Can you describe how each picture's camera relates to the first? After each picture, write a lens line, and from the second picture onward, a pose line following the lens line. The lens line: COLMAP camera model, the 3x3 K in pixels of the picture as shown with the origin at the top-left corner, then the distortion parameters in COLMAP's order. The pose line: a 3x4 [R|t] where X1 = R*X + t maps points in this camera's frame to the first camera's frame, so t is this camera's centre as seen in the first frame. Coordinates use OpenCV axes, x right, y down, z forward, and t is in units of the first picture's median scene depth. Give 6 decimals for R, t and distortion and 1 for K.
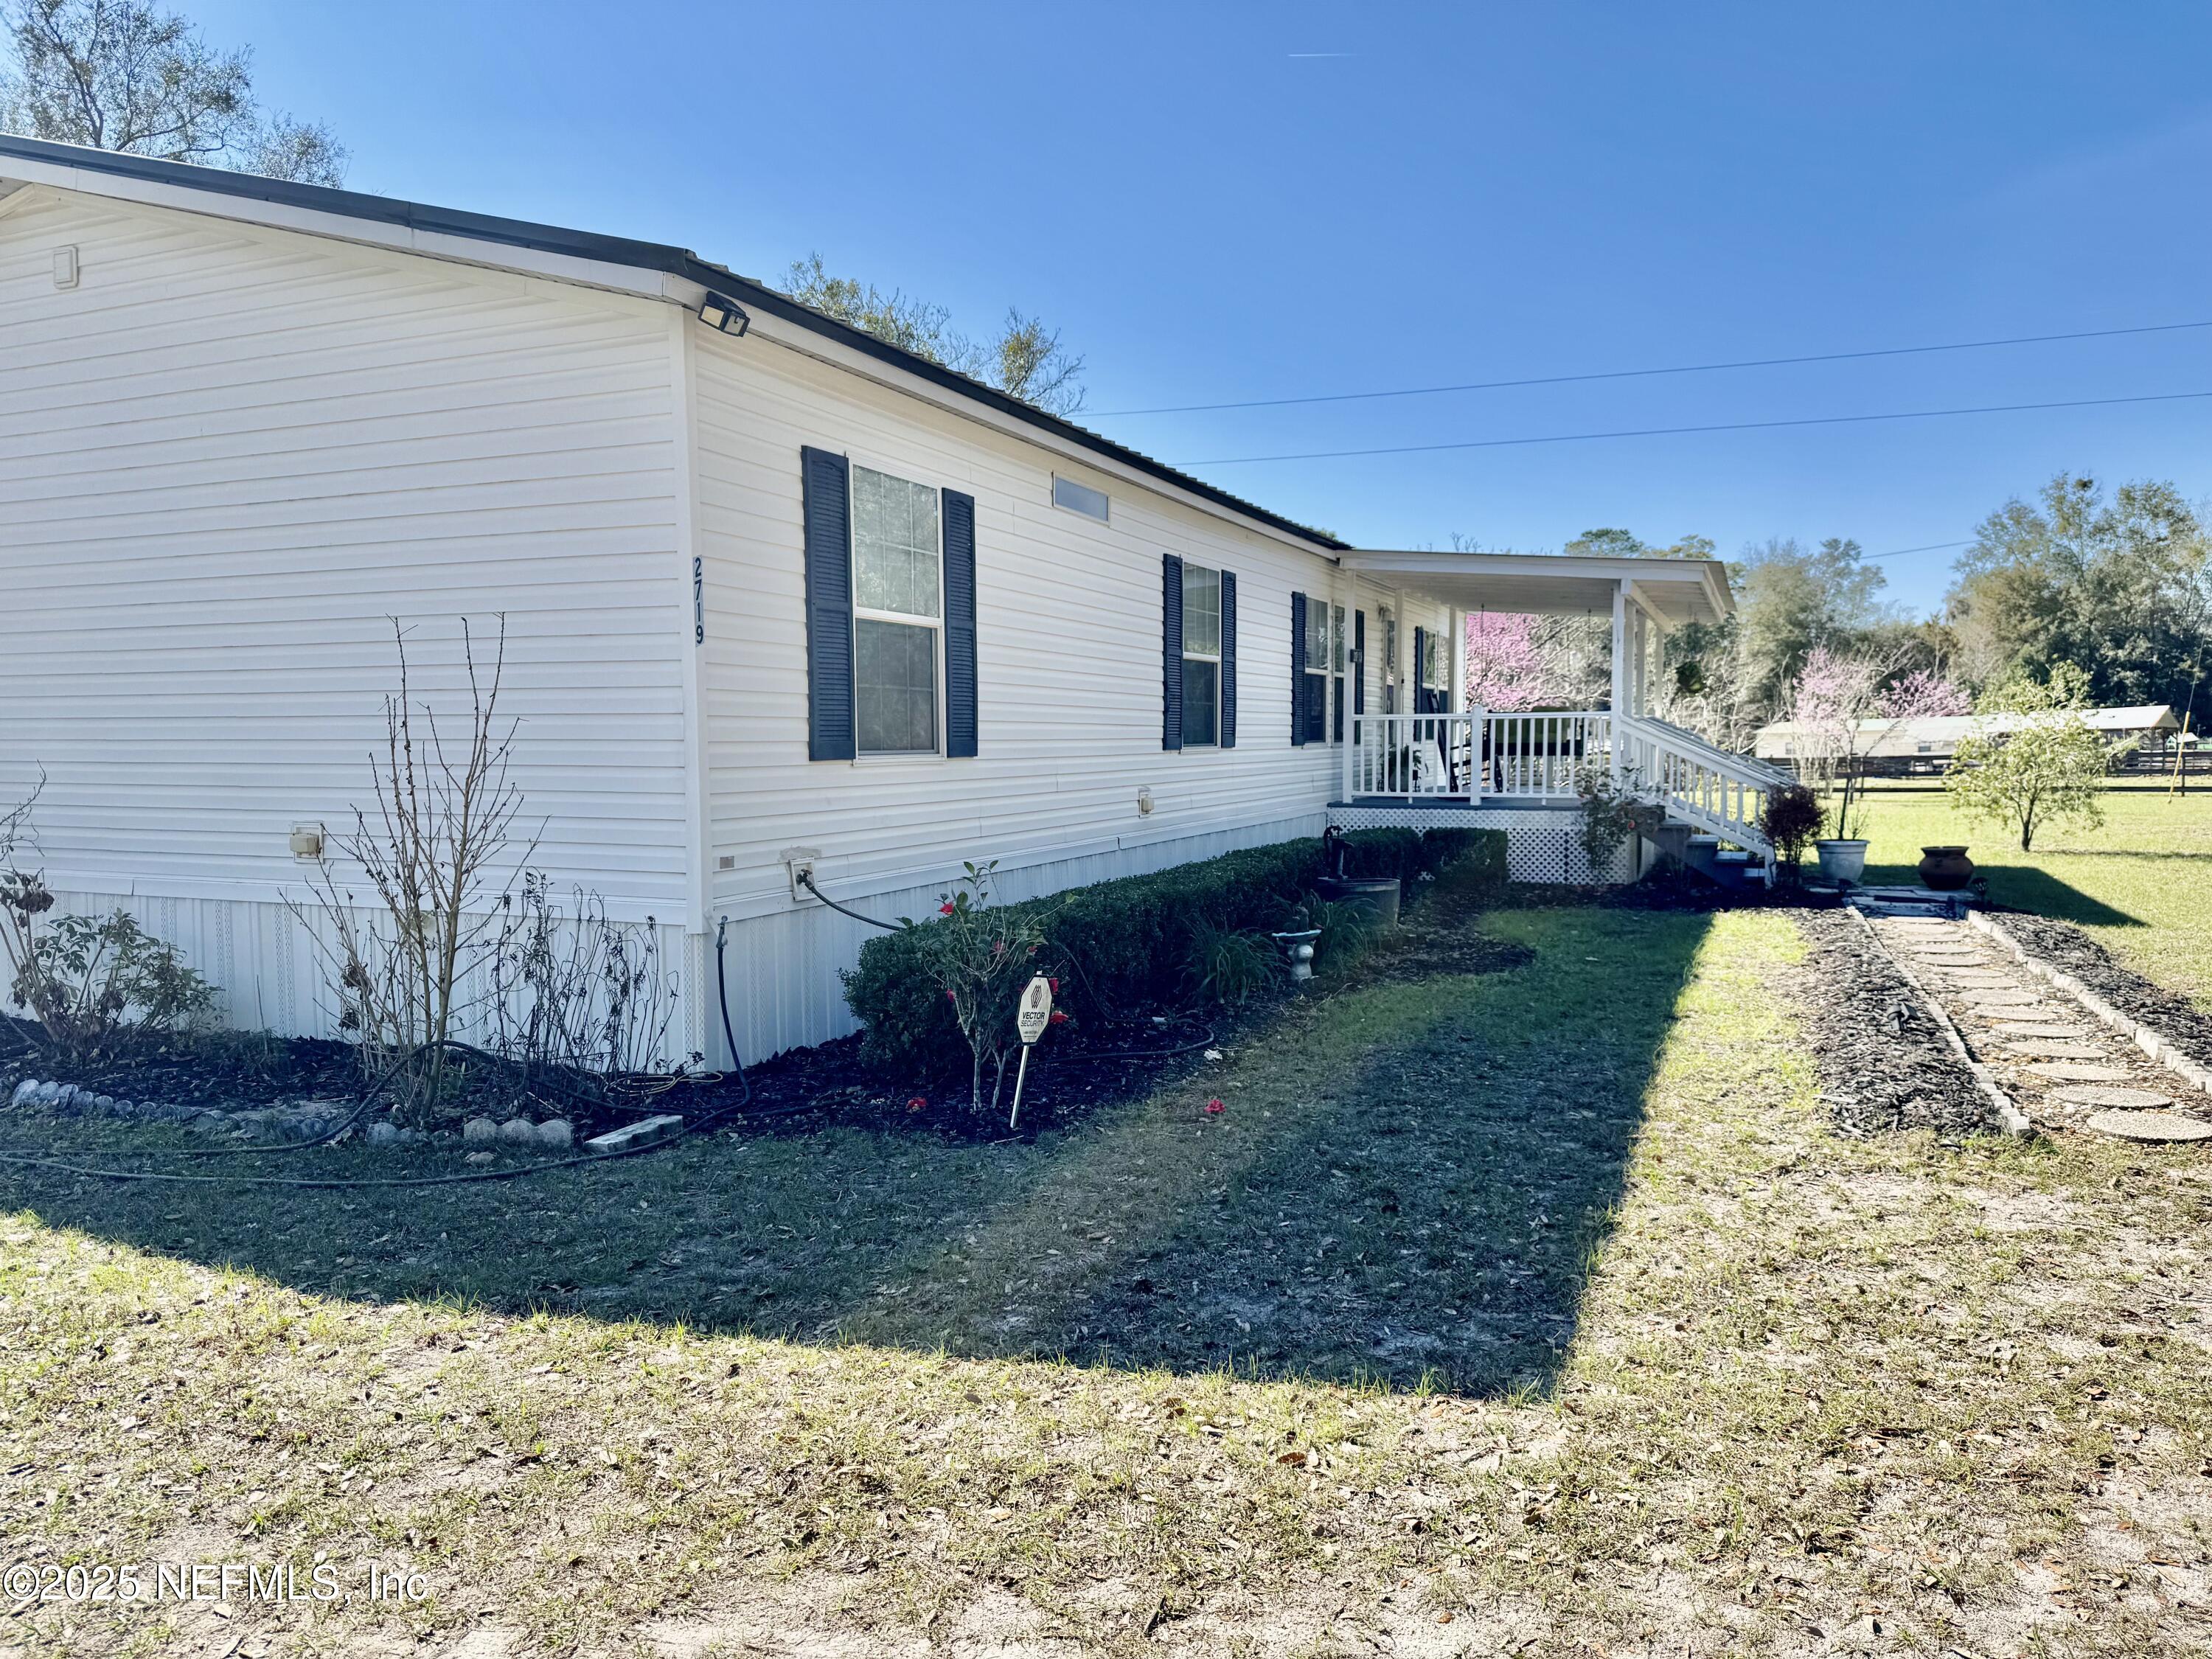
lens RADIAL K [[1562.7, 0, 1100.4], [0, 1562.7, 826.1], [0, 0, 1]] dist [-0.002656, -0.004348]
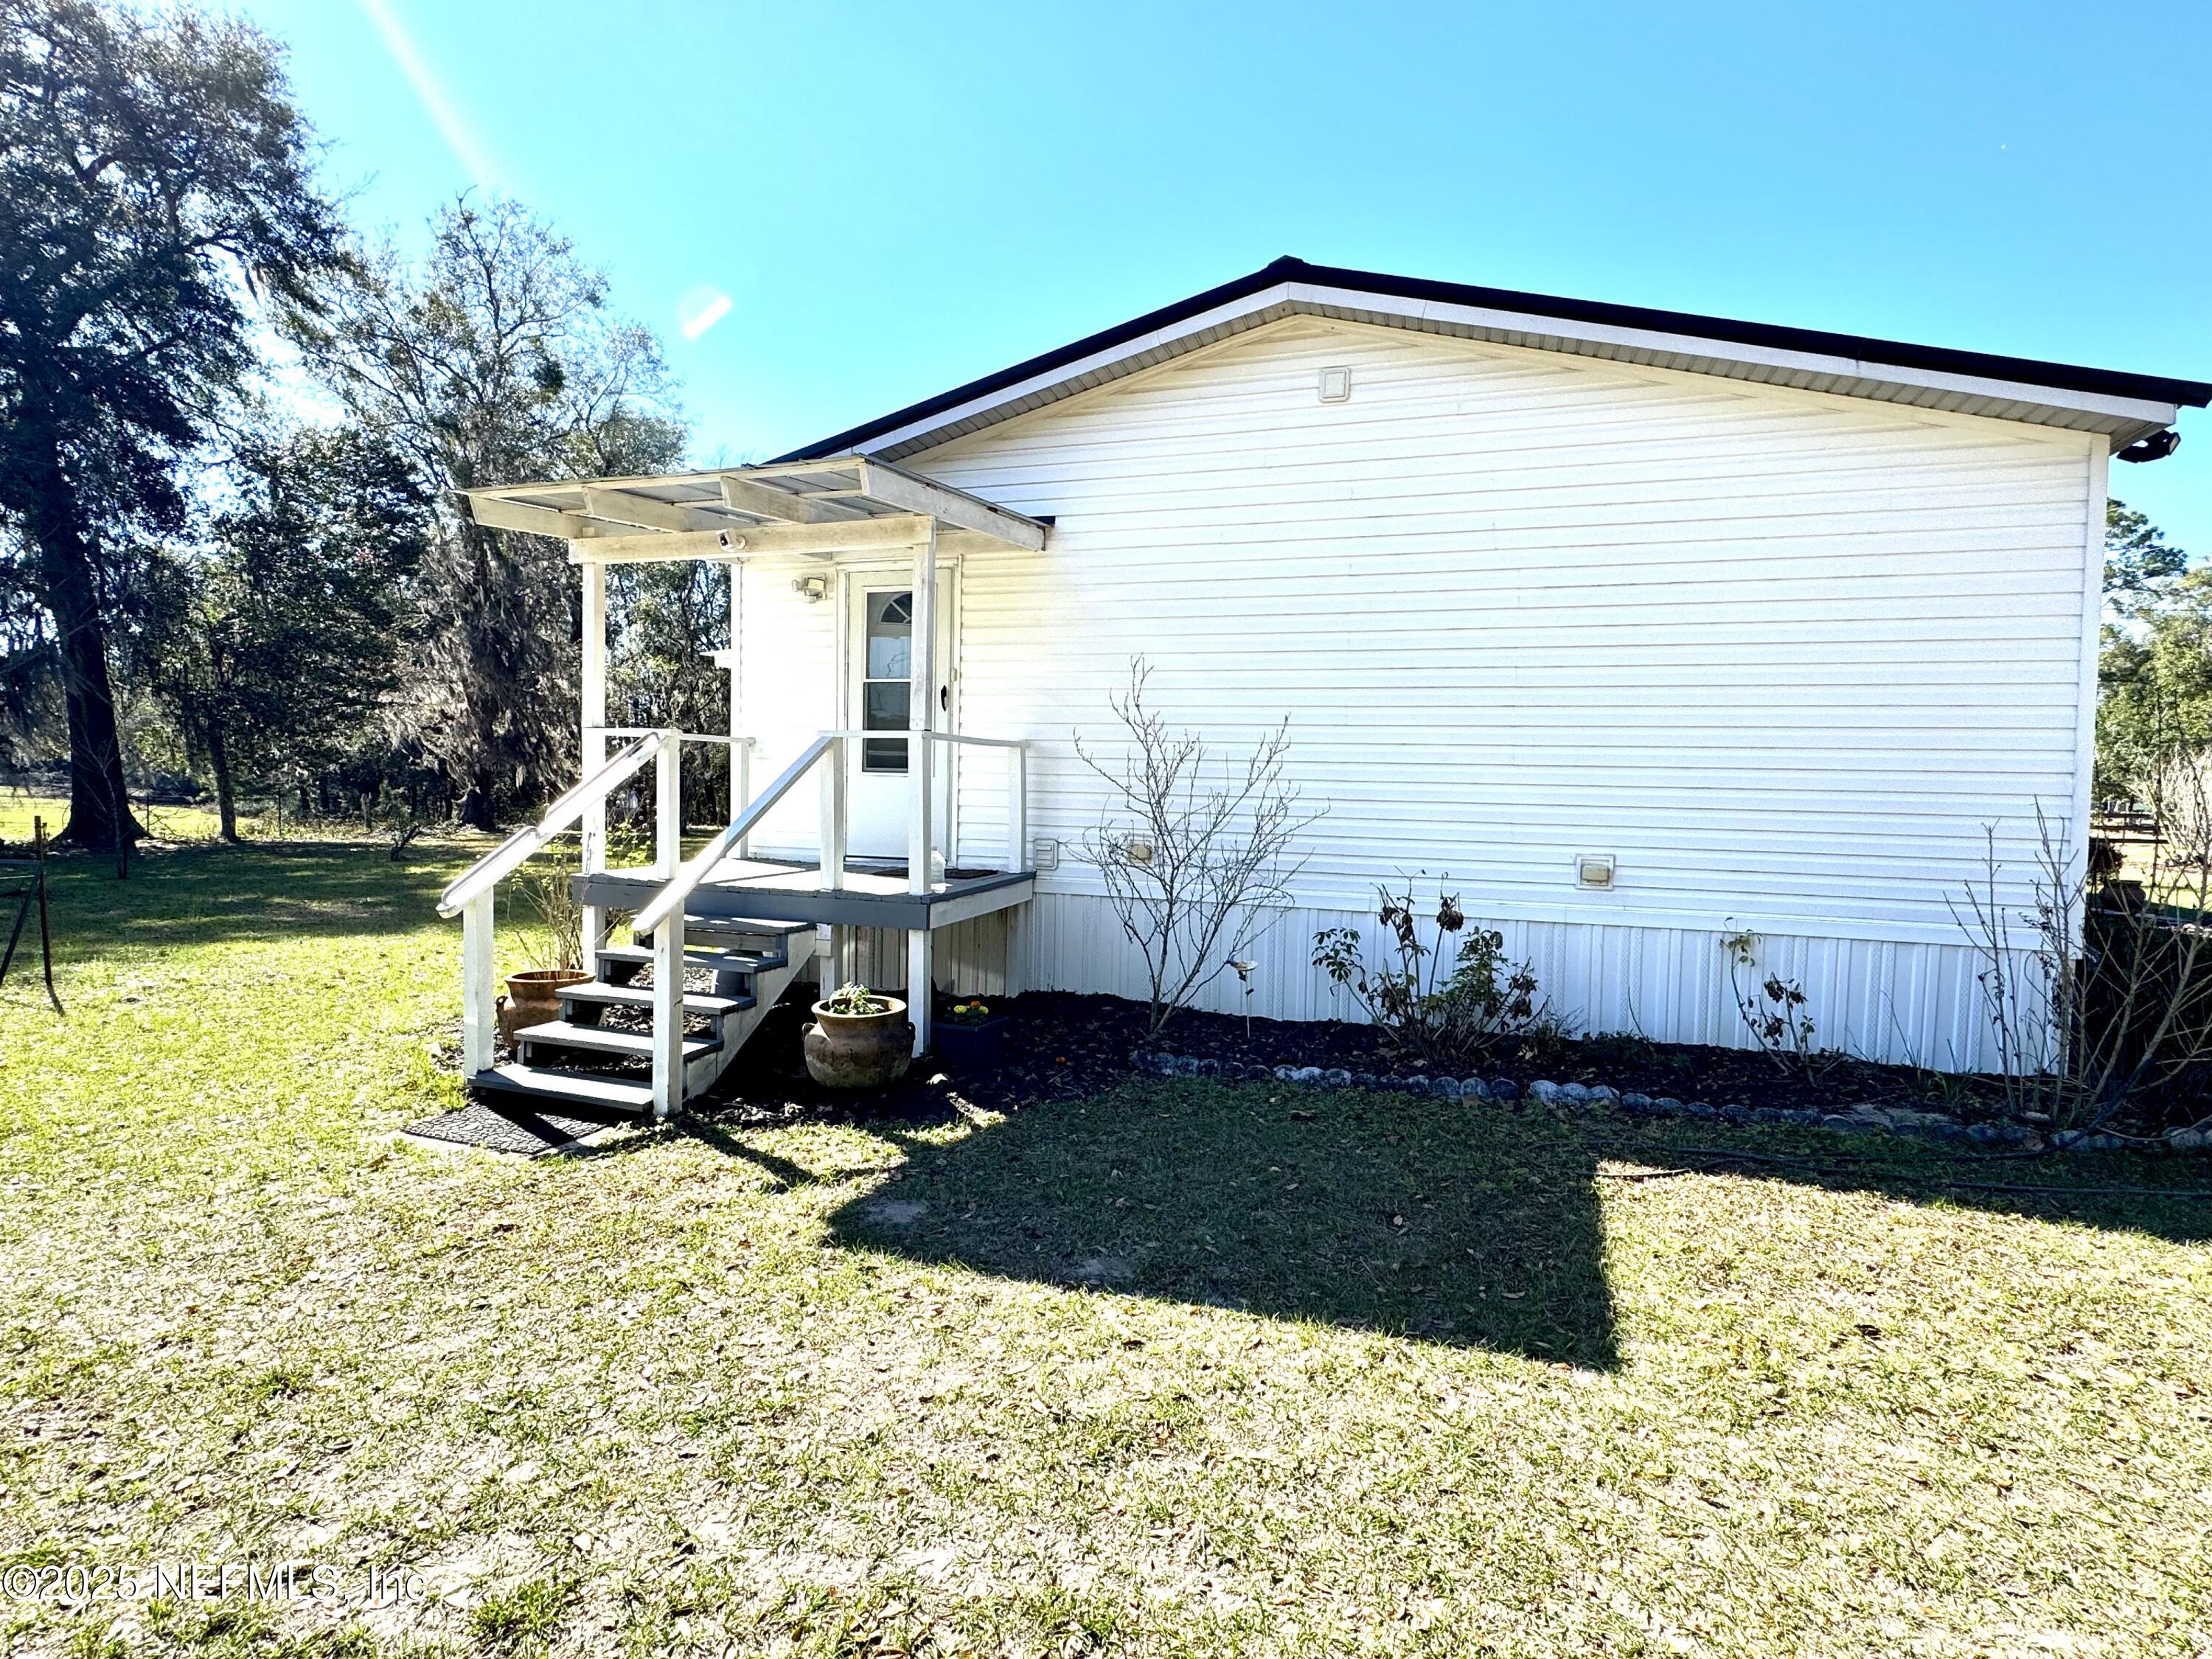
lens RADIAL K [[1018.9, 0, 1108.9], [0, 1018.9, 822.4], [0, 0, 1]] dist [0.000575, 0.000313]
pose [[0.995684, 0.013980, 0.091748, -0.897550], [-0.014117, 0.999900, 0.000847, -0.021460], [-0.091727, -0.002138, 0.995782, 0.236120]]
